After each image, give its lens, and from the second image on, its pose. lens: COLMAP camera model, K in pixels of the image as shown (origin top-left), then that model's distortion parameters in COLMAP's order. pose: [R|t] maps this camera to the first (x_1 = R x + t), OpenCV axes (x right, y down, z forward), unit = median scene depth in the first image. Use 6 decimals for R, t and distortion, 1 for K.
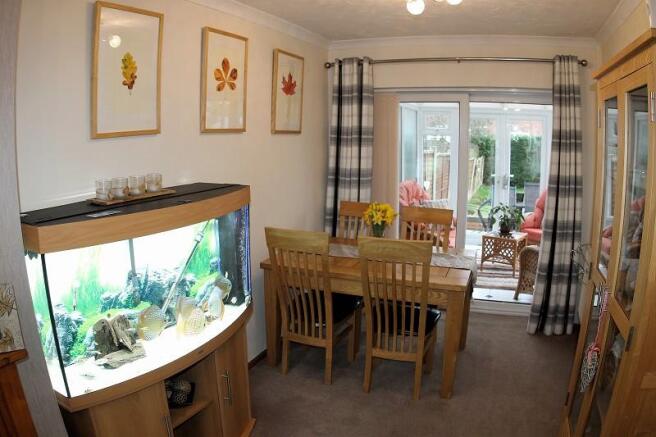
lens RADIAL K [[493.6, 0, 328.0], [0, 493.6, 218.5], [0, 0, 1]] dist [-0.365663, 0.146773]
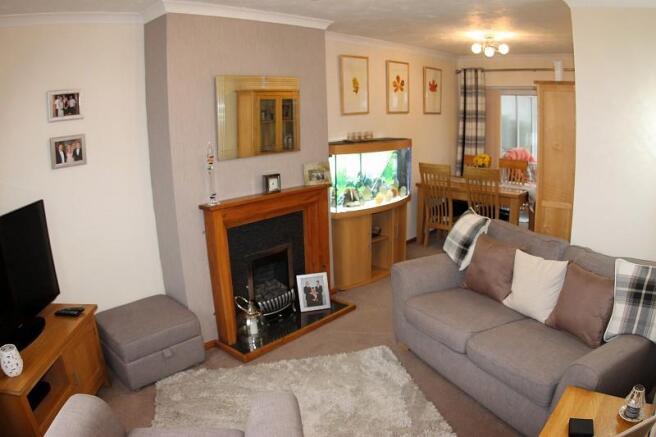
lens RADIAL K [[493.6, 0, 328.0], [0, 493.6, 218.5], [0, 0, 1]] dist [-0.365663, 0.146773]
pose [[0.948371, 0.047111, -0.313646, 0.119370], [-0.030413, 0.997858, 0.057922, 0.115750], [0.315703, -0.045393, 0.947772, -0.782455]]
